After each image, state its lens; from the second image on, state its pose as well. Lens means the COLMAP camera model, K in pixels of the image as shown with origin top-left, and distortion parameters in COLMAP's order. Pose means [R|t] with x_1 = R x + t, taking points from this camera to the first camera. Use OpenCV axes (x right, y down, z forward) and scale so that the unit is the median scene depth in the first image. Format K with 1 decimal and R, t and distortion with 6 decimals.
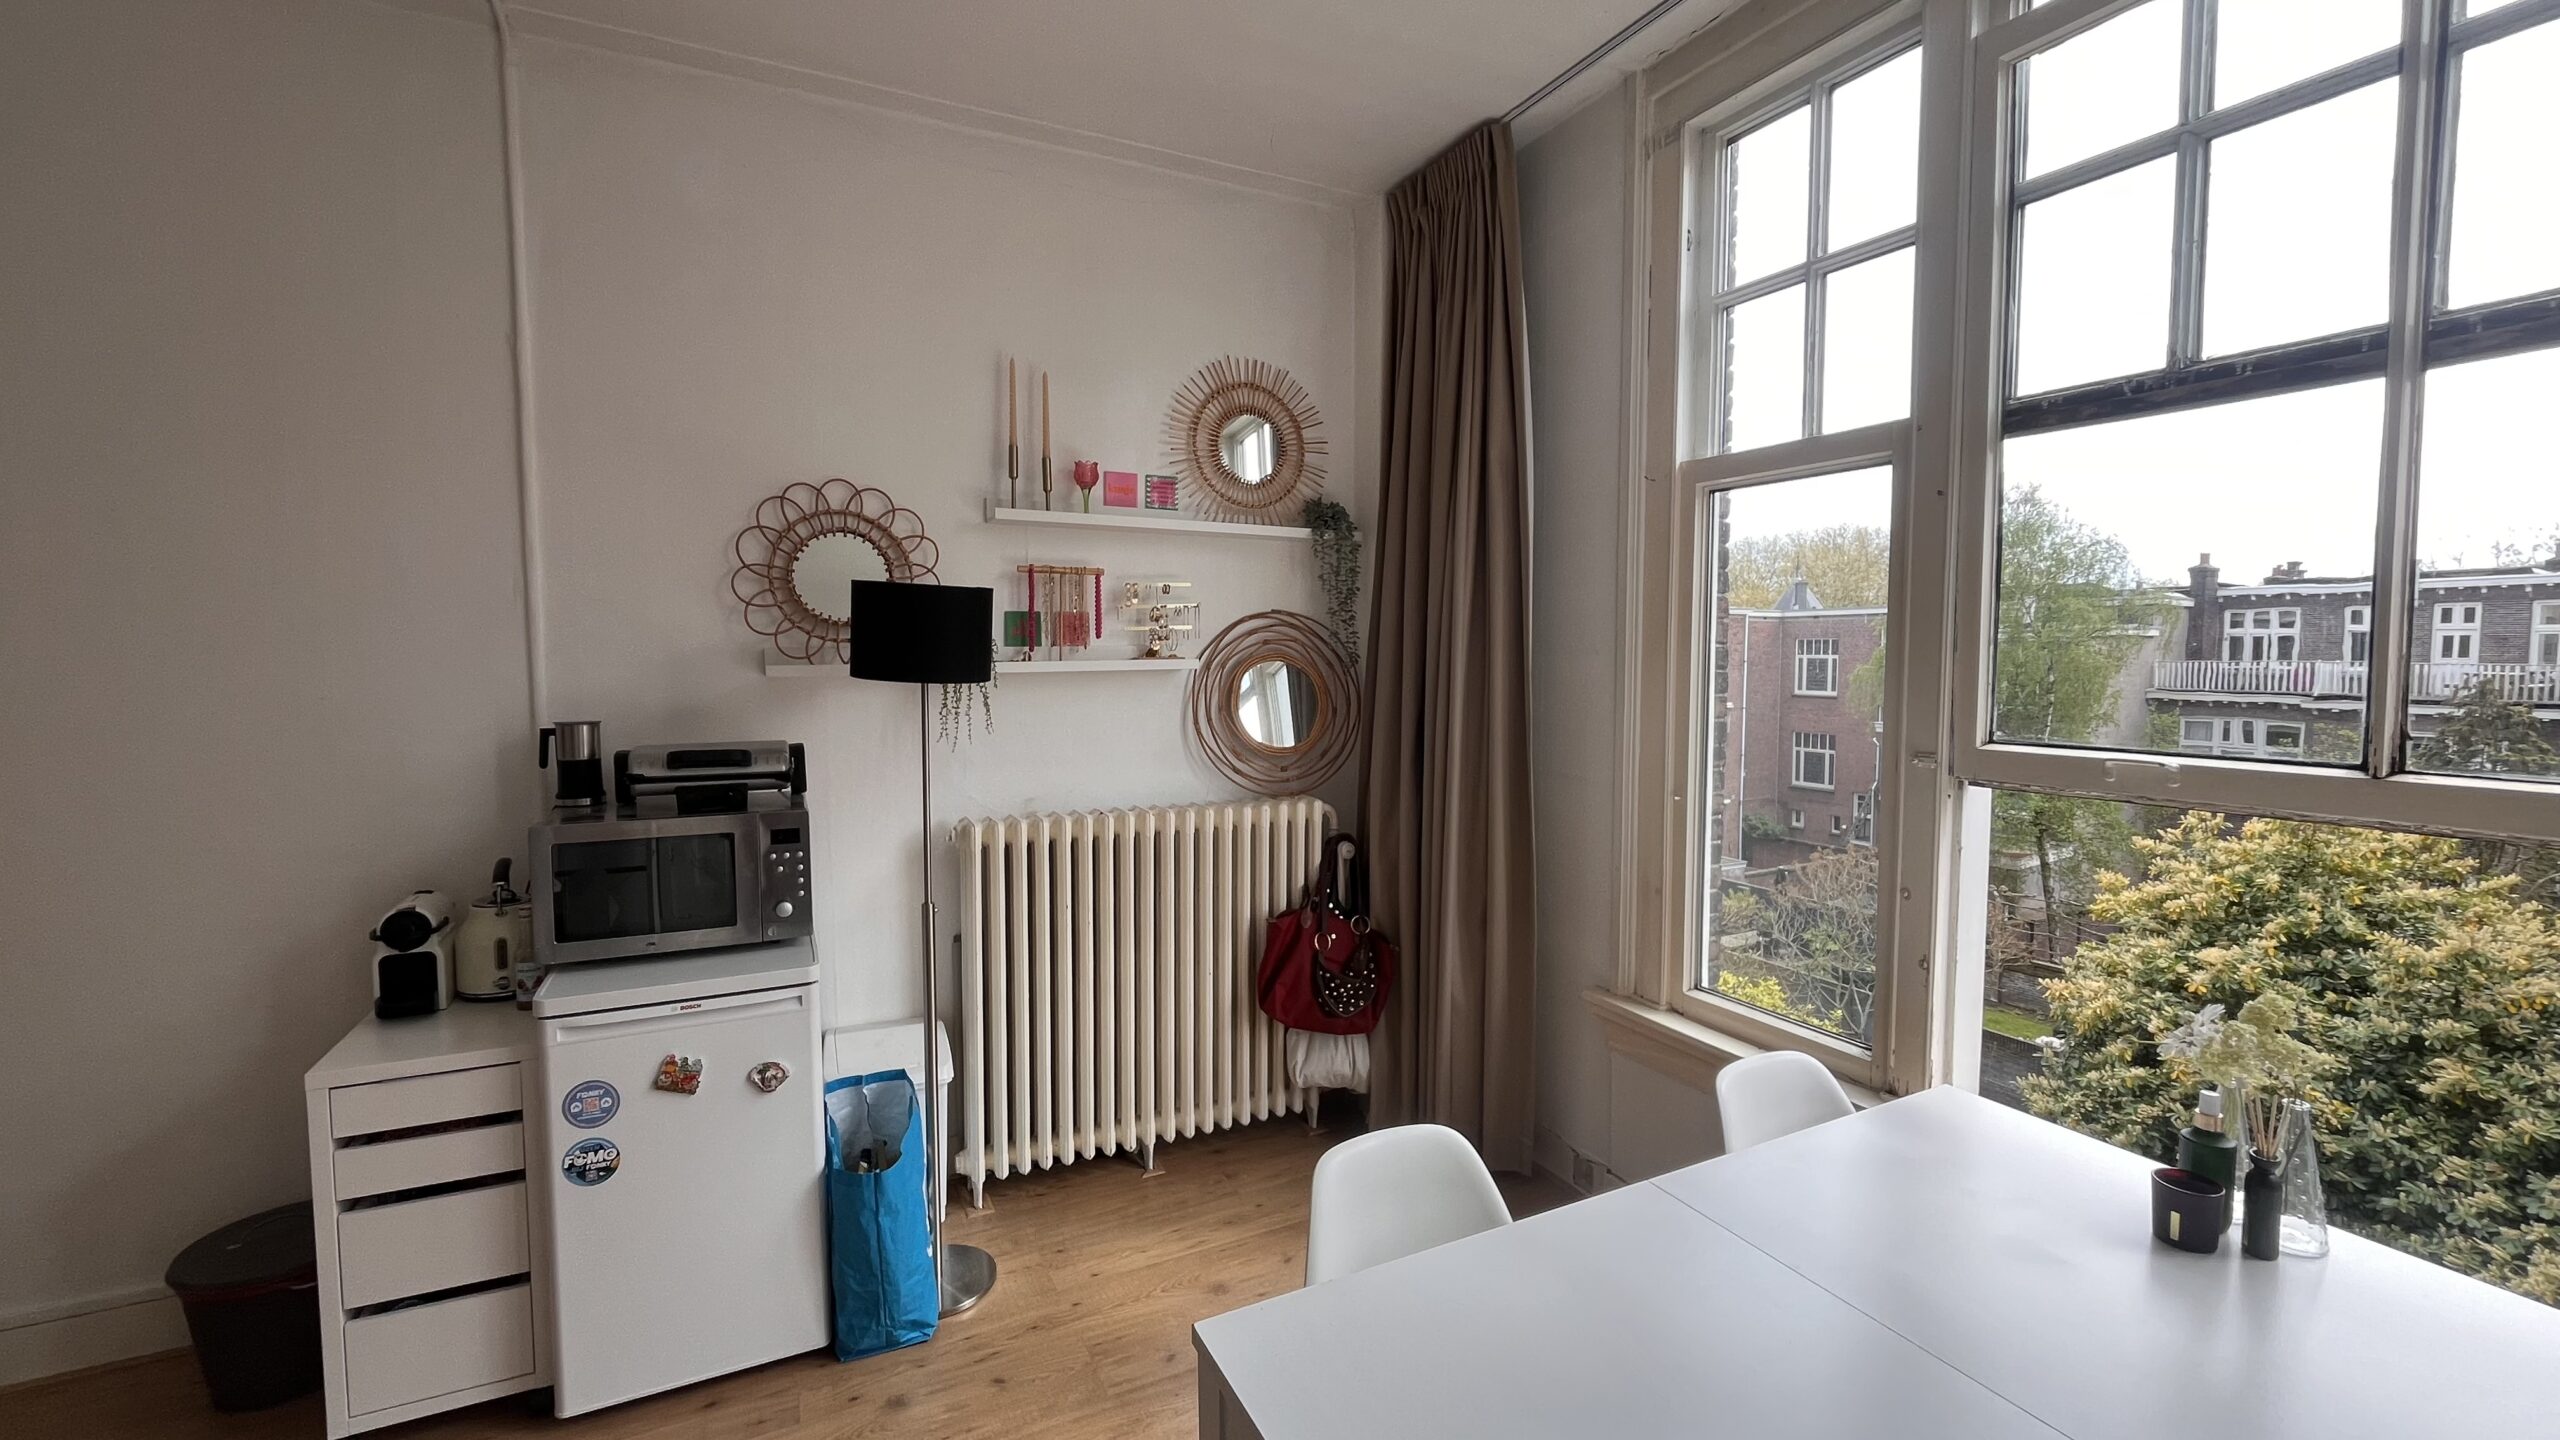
lens RADIAL K [[1039.7, 0, 1278.1], [0, 1039.7, 715.2], [0, 0, 1]] dist [-0.003034, -0.000321]
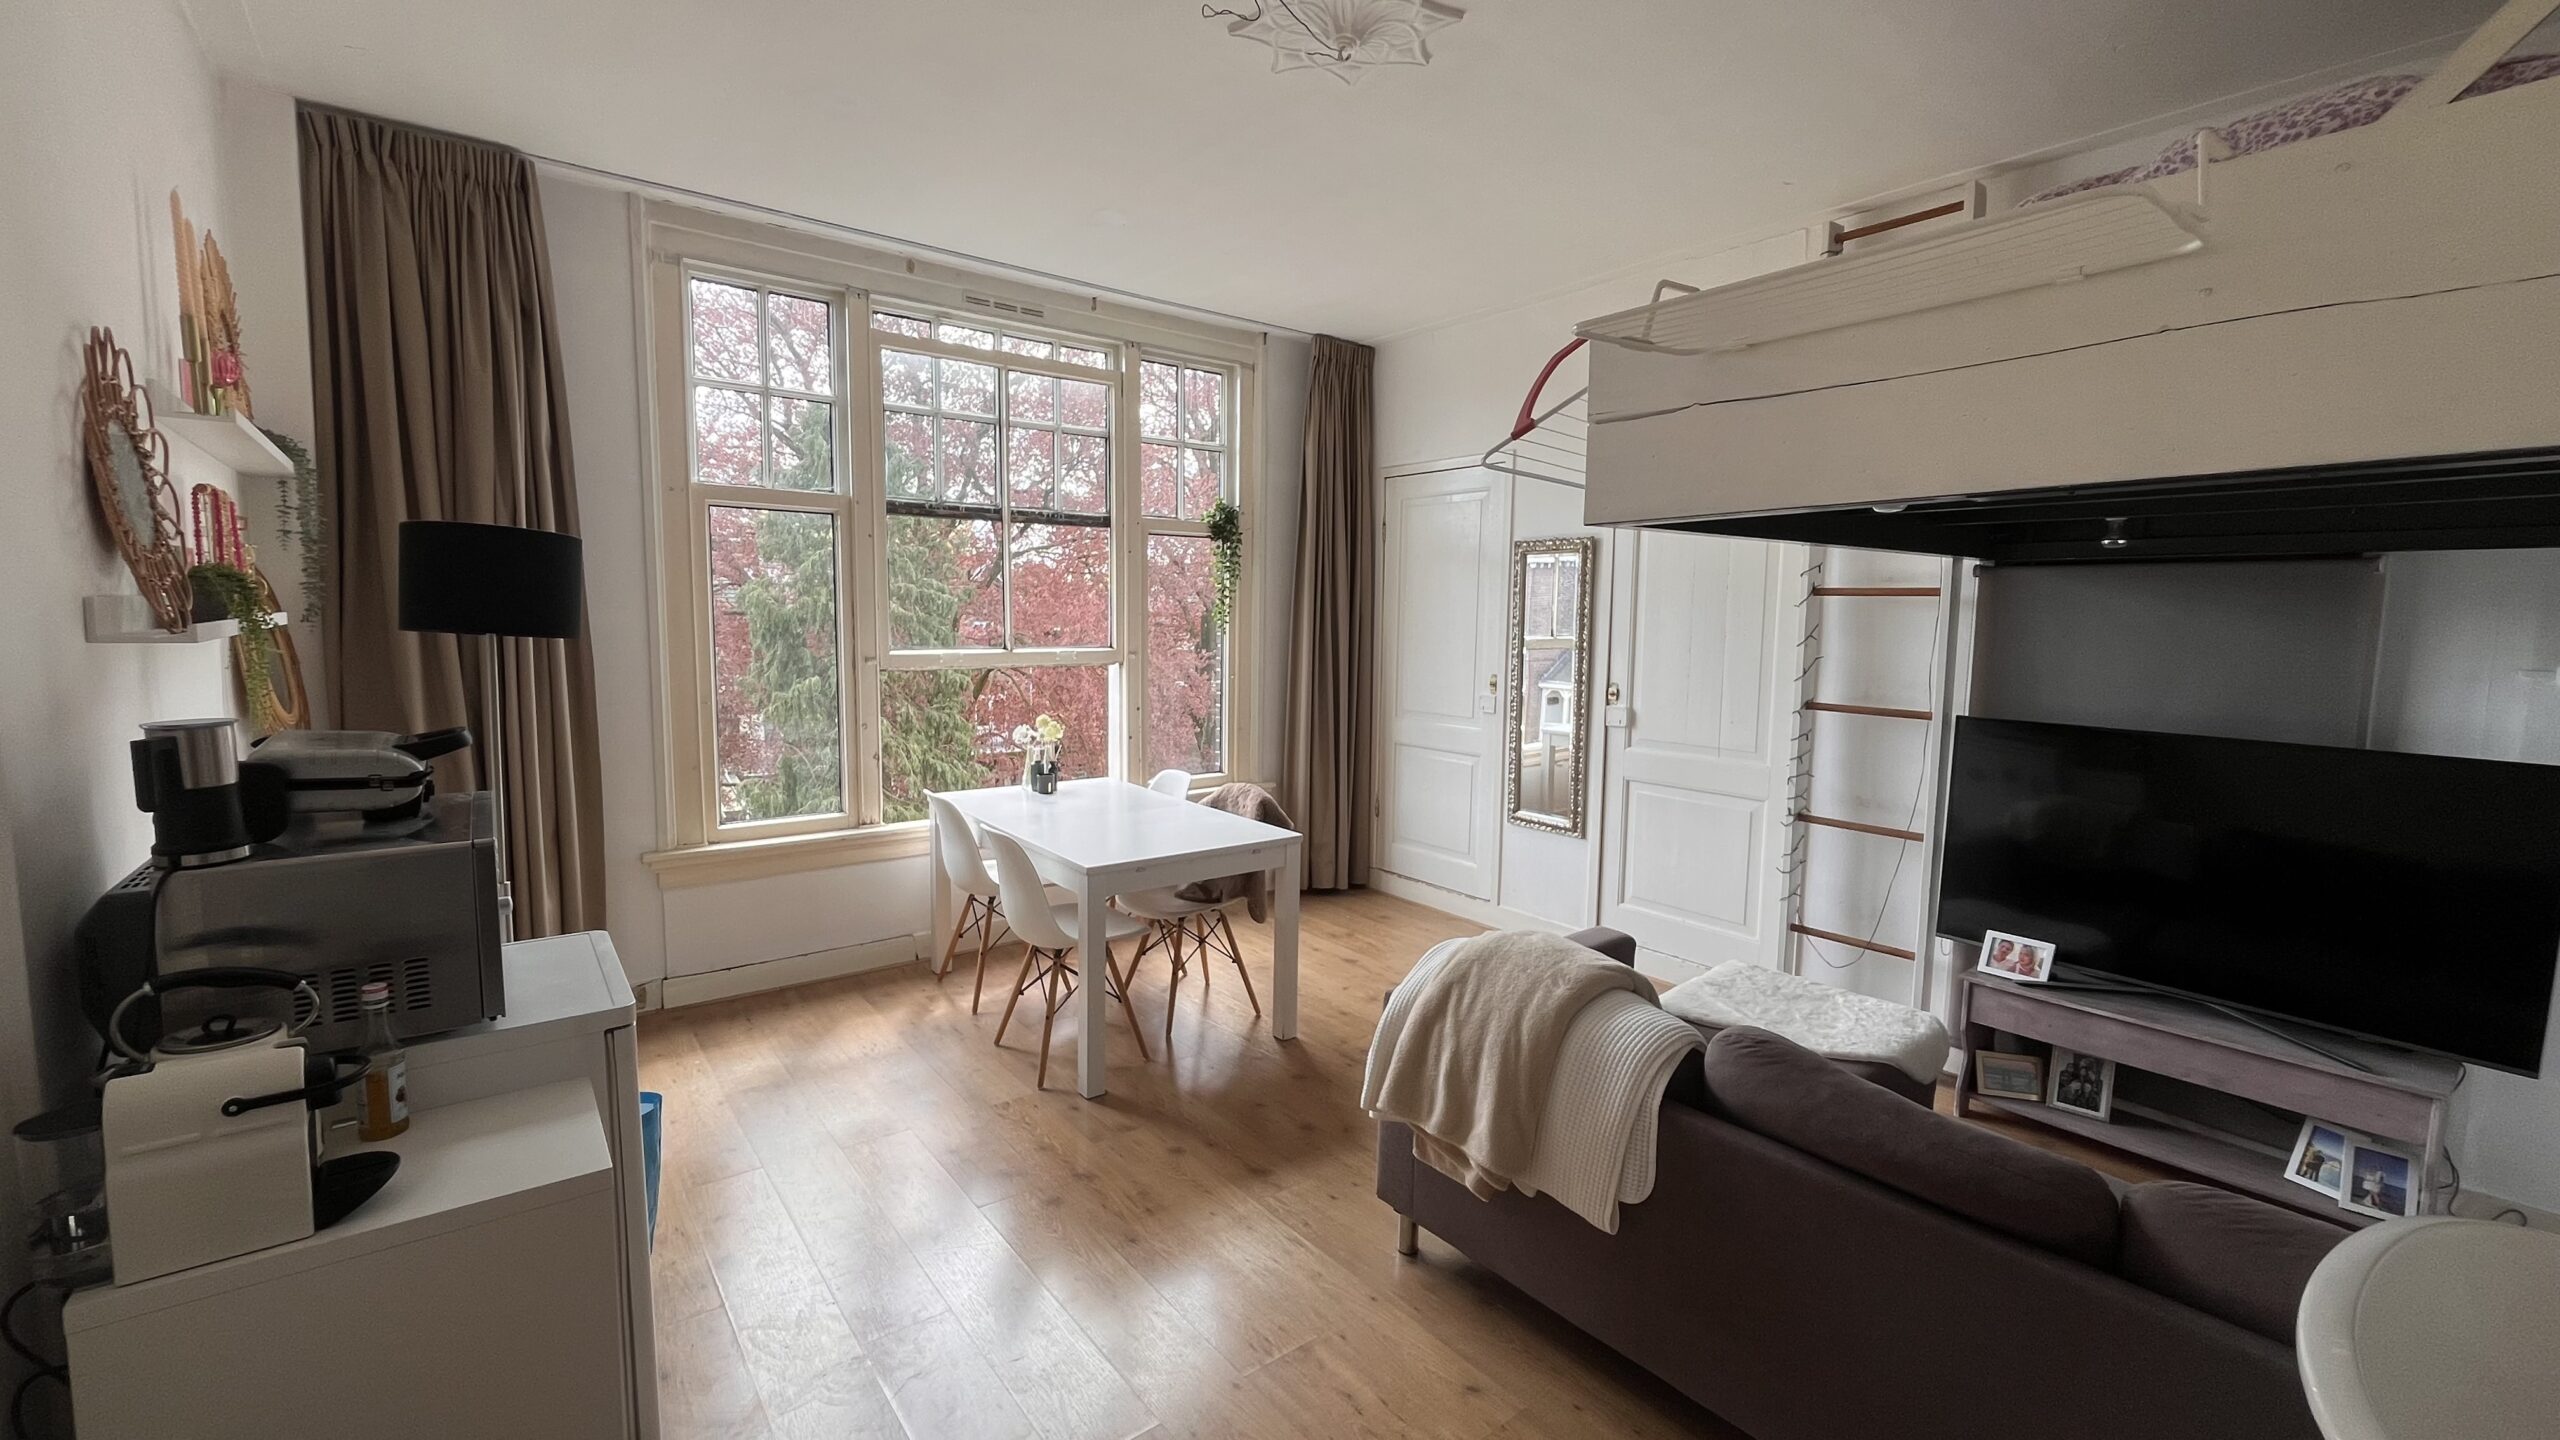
lens RADIAL K [[1039.7, 0, 1278.1], [0, 1039.7, 715.2], [0, 0, 1]] dist [-0.003034, -0.000321]
pose [[-0.197034, -0.096039, 0.975681, -1.163402], [0.047552, 0.993083, 0.107354, -0.025835], [-0.979243, 0.067548, -0.191104, 0.429260]]
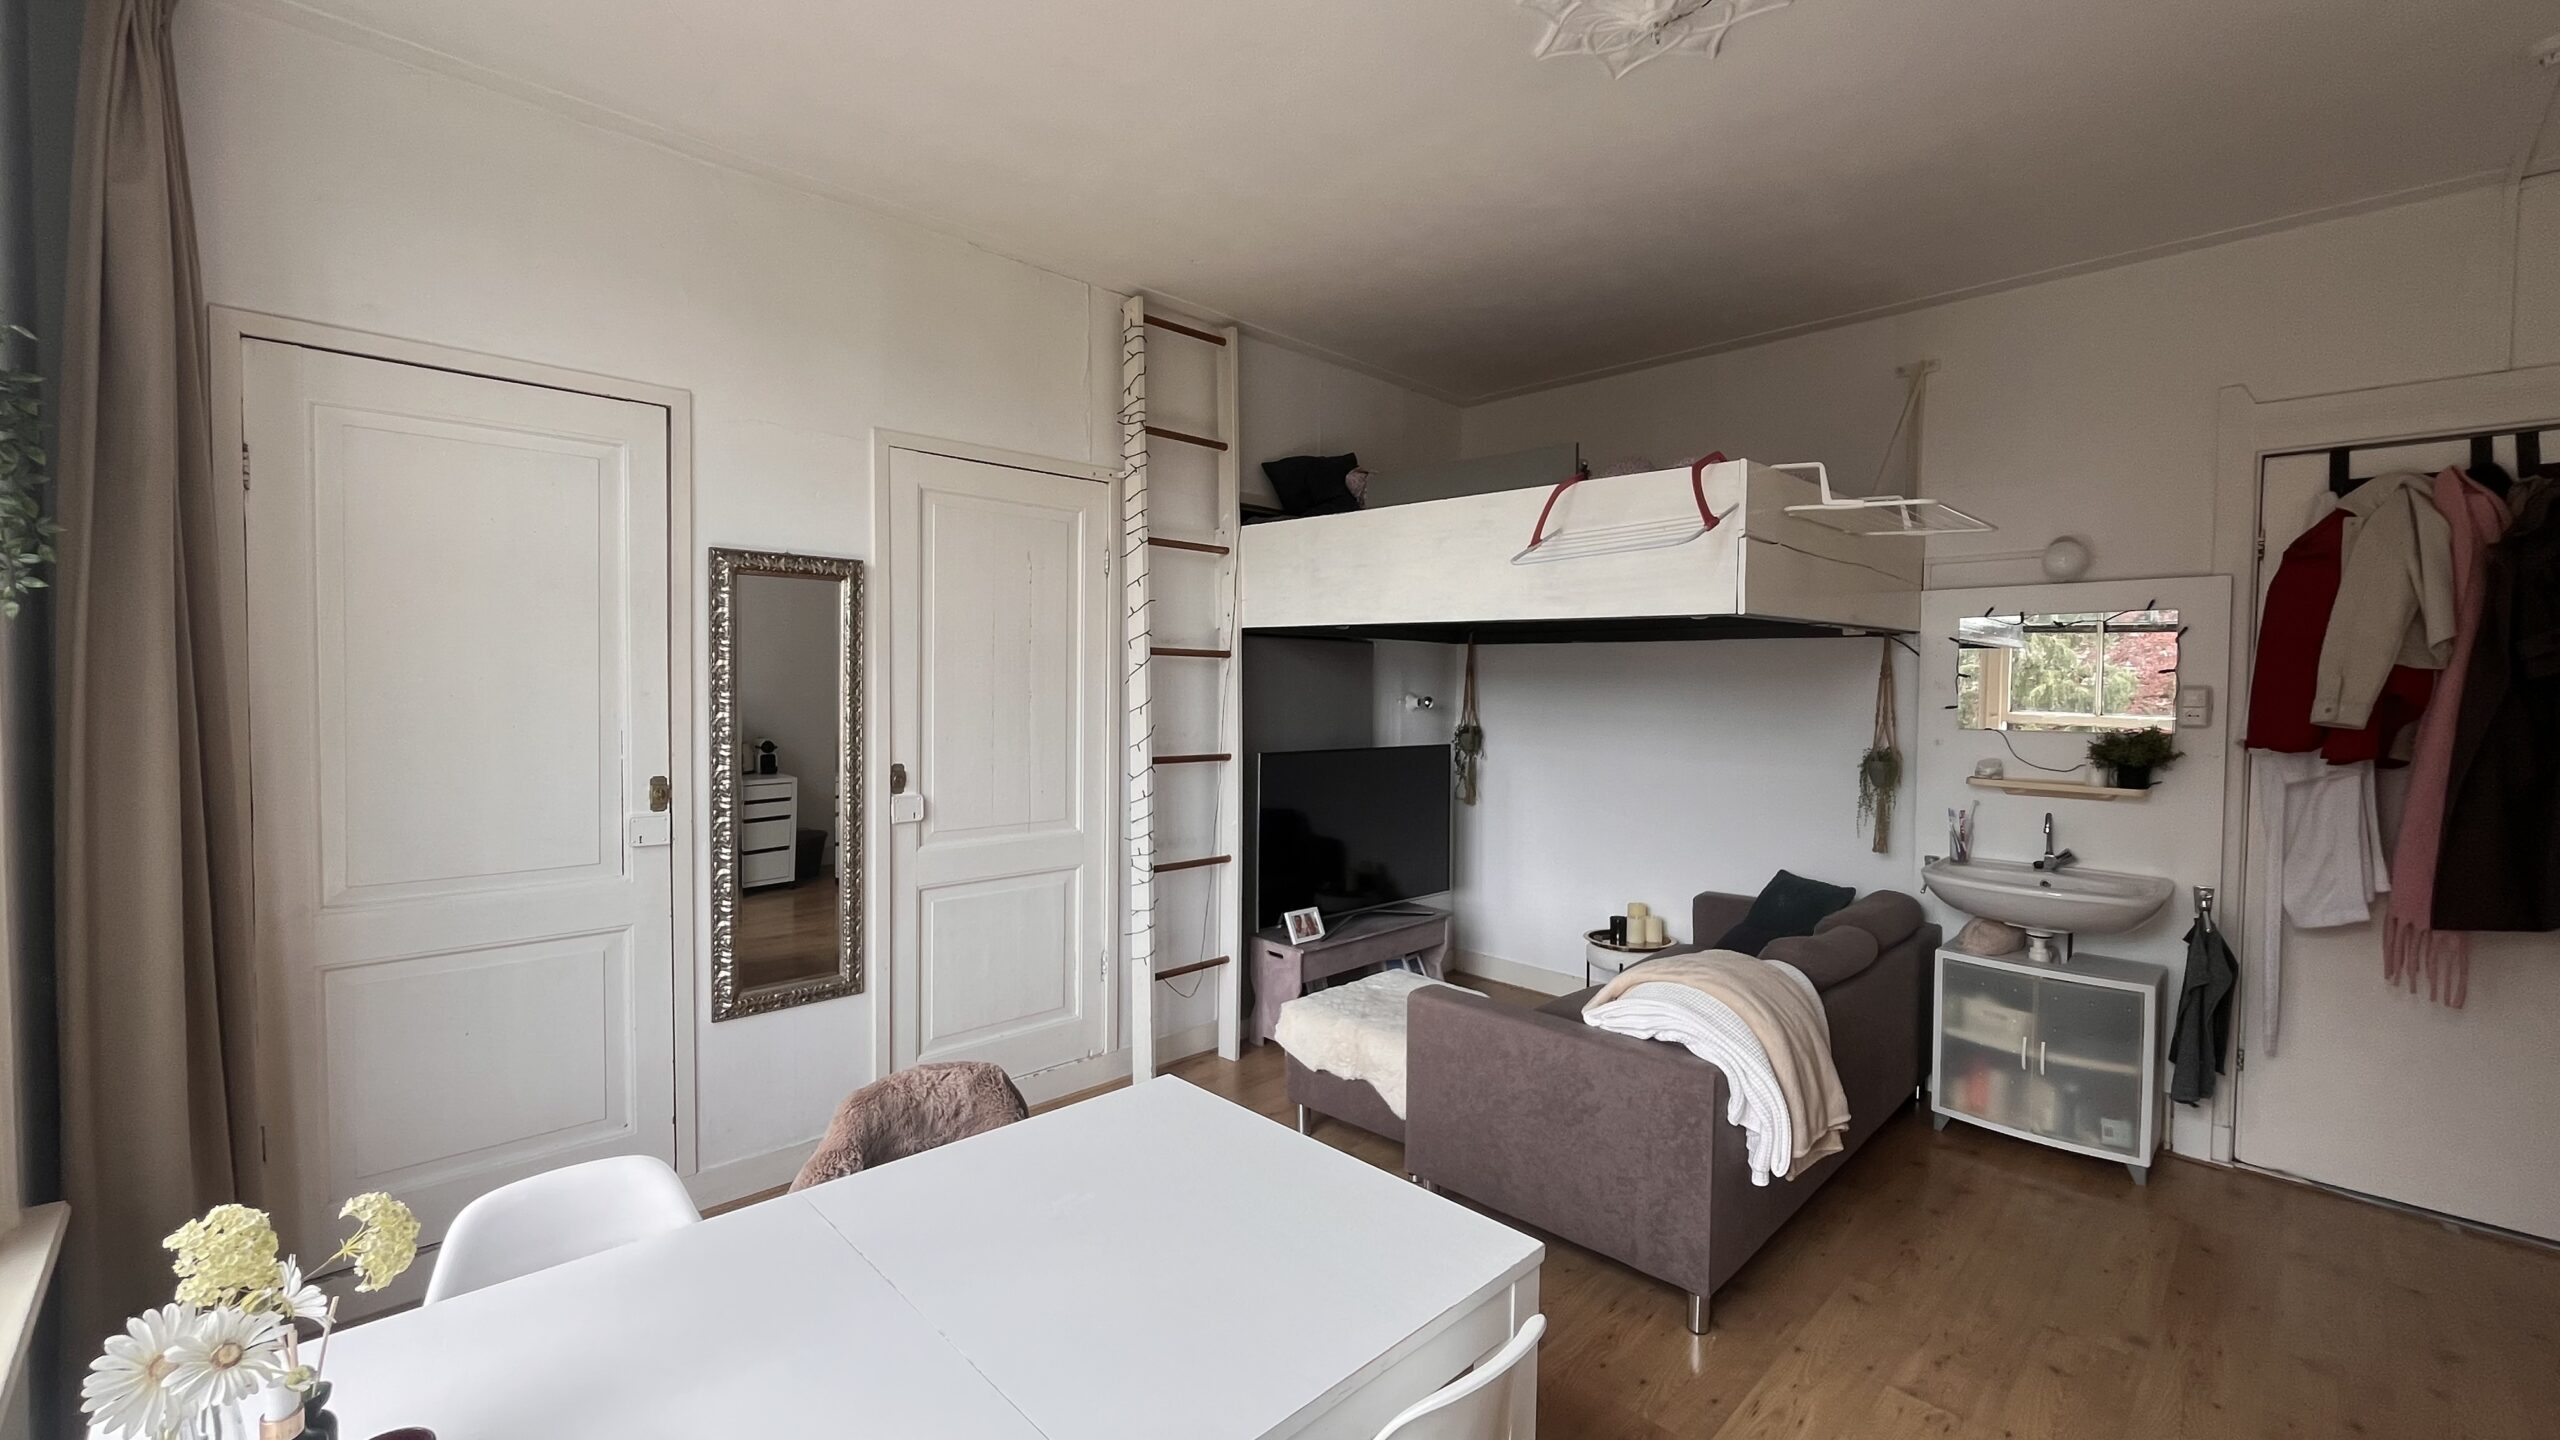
lens RADIAL K [[1039.7, 0, 1278.1], [0, 1039.7, 715.2], [0, 0, 1]] dist [-0.003034, -0.000321]
pose [[-0.951128, 0.002481, -0.308788, 0.251867], [-0.028103, 0.995123, 0.094557, -0.057826], [0.307517, 0.098614, -0.946419, 0.853495]]
